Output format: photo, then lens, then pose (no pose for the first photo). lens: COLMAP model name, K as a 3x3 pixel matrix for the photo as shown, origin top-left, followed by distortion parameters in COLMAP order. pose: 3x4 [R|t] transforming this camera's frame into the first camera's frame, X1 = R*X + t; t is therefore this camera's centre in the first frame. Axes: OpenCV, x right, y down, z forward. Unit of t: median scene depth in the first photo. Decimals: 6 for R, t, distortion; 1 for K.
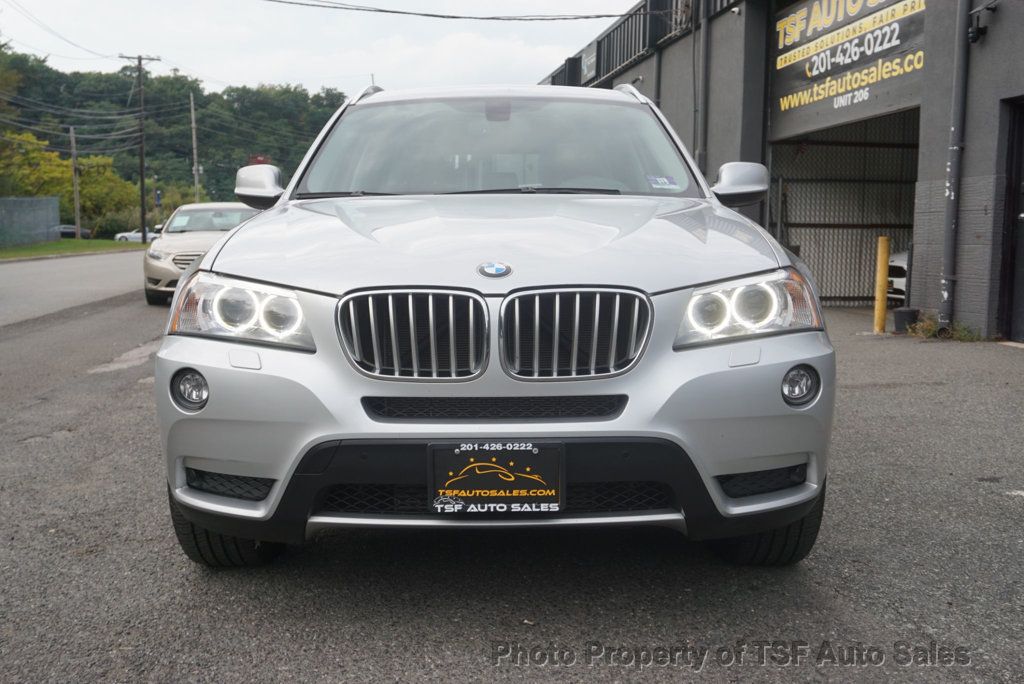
lens RADIAL K [[1066.5, 0, 512.0], [0, 1066.5, 342.0], [0, 0, 1]] dist [0.007444, 0.028411]
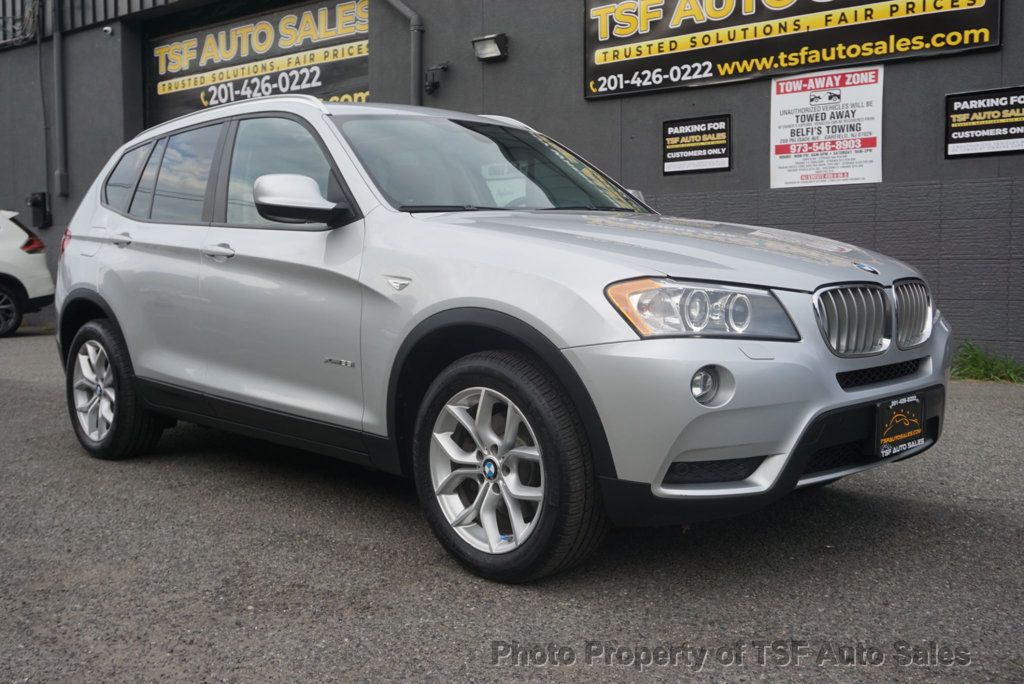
lens RADIAL K [[1052.0, 0, 512.0], [0, 1052.0, 342.0], [0, 0, 1]] dist [0.005259, 0.017970]
pose [[0.711616, -0.067530, 0.699316, -0.257272], [0.084628, 0.996361, 0.010099, -0.005798], [-0.697453, 0.051995, 0.714742, 0.081983]]
